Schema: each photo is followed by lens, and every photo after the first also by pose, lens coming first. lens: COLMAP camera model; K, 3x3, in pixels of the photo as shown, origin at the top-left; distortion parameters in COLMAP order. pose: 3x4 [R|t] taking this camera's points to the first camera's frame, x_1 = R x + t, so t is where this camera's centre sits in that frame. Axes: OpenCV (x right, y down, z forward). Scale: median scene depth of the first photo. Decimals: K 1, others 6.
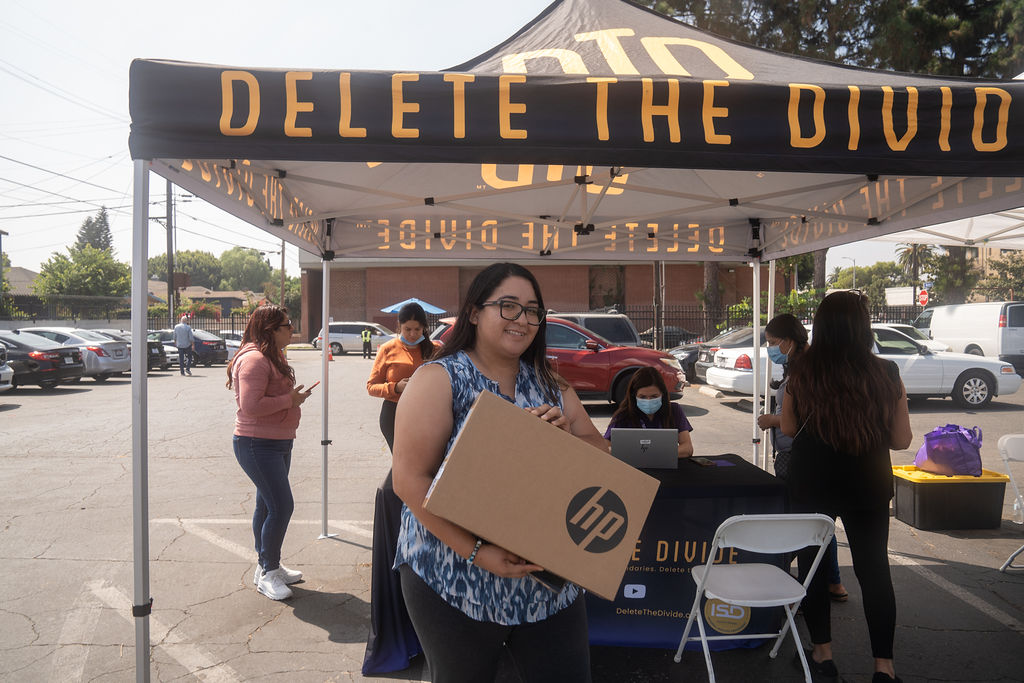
lens RADIAL K [[751.7, 0, 510.6], [0, 751.7, 331.8], [0, 0, 1]] dist [-0.124508, 0.109775]
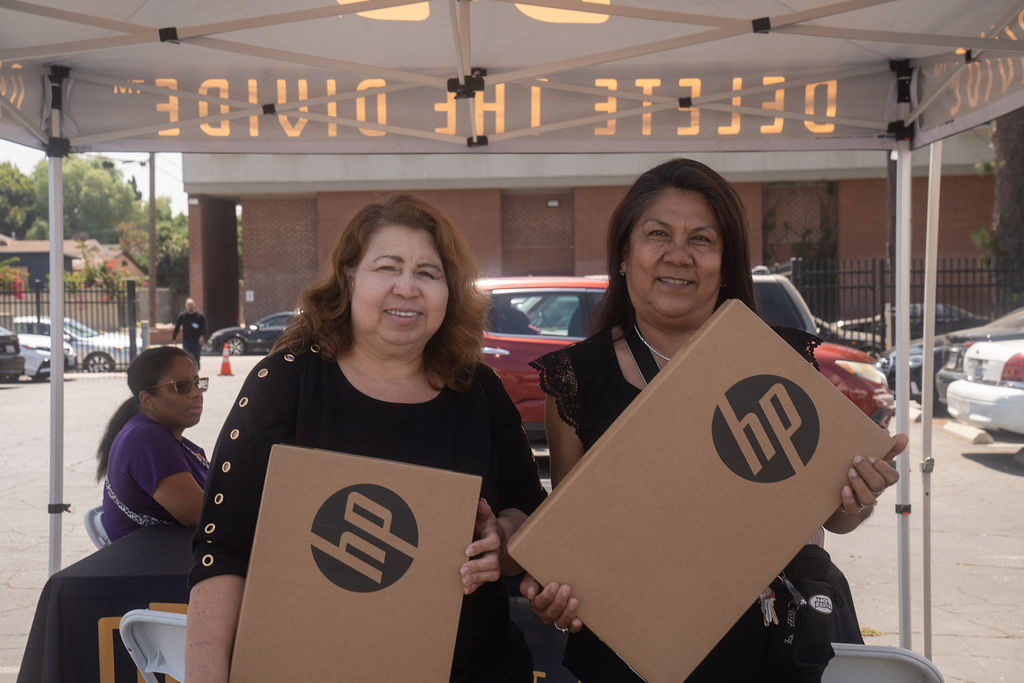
lens RADIAL K [[1497.4, 0, 512.2], [0, 1497.4, 341.4], [0, 0, 1]] dist [0.118455, 0.784256]
pose [[0.996931, -0.004339, -0.078171, 0.124050], [0.005363, 0.999902, 0.012898, 0.016748], [0.078107, -0.013278, 0.996857, -0.030445]]
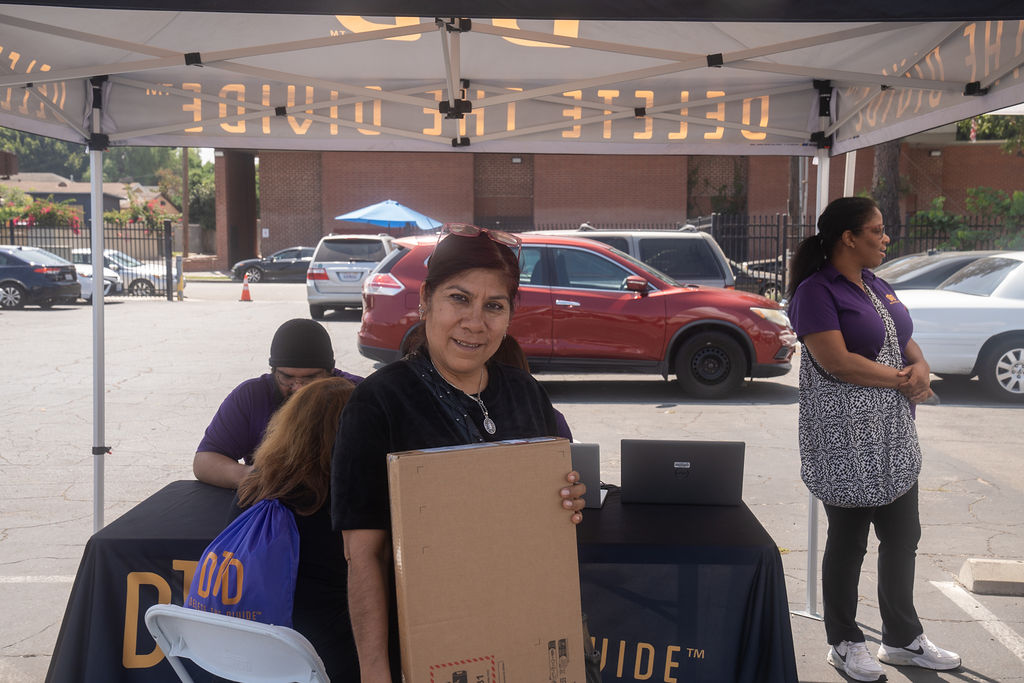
lens RADIAL K [[1217.7, 0, 511.9], [0, 1217.7, 342.2], [0, 0, 1]] dist [0.048513, 0.333560]
pose [[0.998576, 0.012527, -0.051864, 0.115000], [-0.008712, 0.997284, 0.073133, -0.013696], [0.052639, -0.072577, 0.995973, 0.012613]]
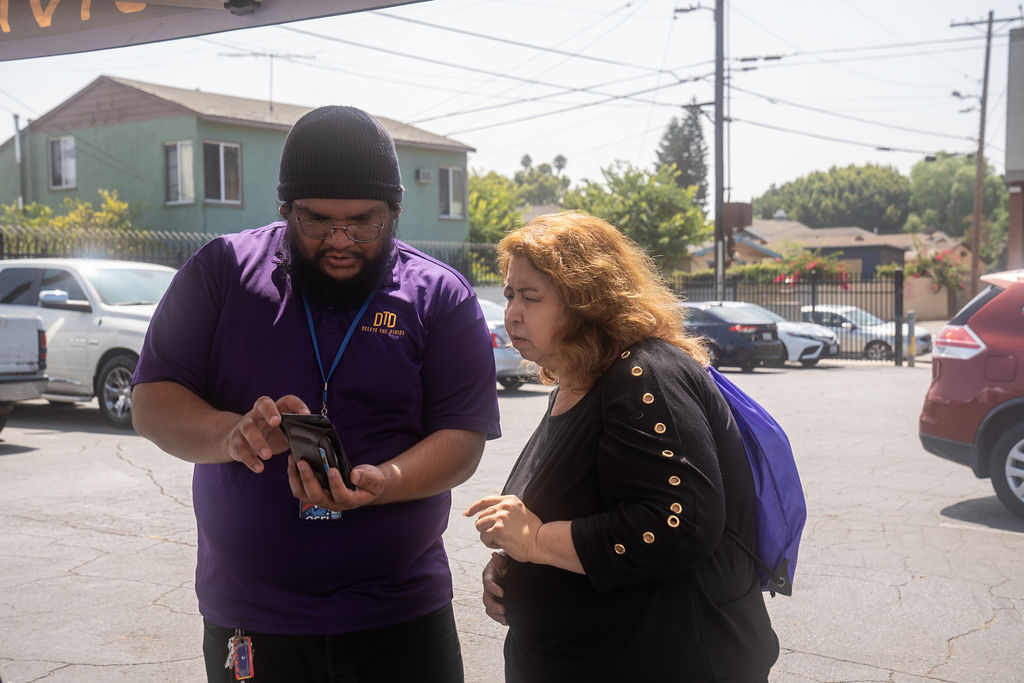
lens RADIAL K [[1332.9, 0, 514.0], [0, 1332.9, 342.5], [0, 0, 1]] dist [0.200522, 0.013150]
pose [[0.770097, 0.023794, -0.637483, 0.368410], [-0.009135, 0.999613, 0.026275, 0.005628], [0.637861, -0.014411, 0.770016, 0.556367]]
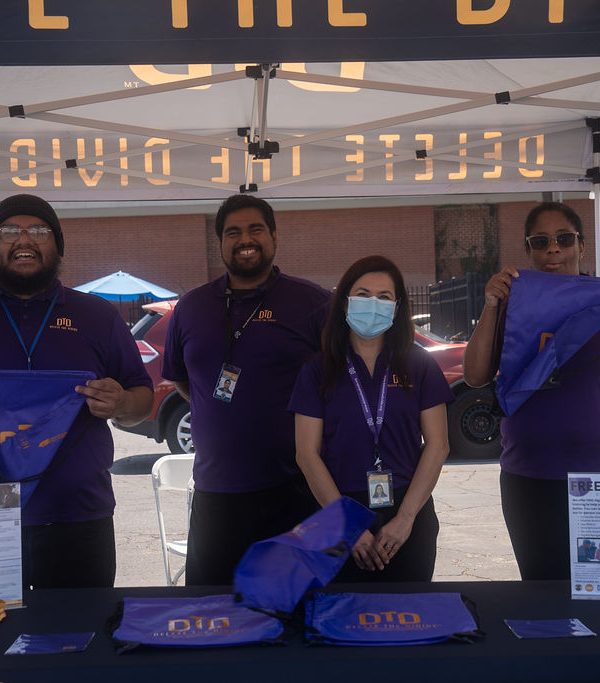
lens RADIAL K [[1322.9, 0, 297.0], [0, 1322.9, 343.9], [0, 0, 1]] dist [0.186699, -0.112599]
pose [[0.999558, -0.026608, -0.013264, 0.080012], [0.026766, 0.999572, 0.011840, 0.009392], [0.012944, -0.012190, 0.999842, -0.079121]]
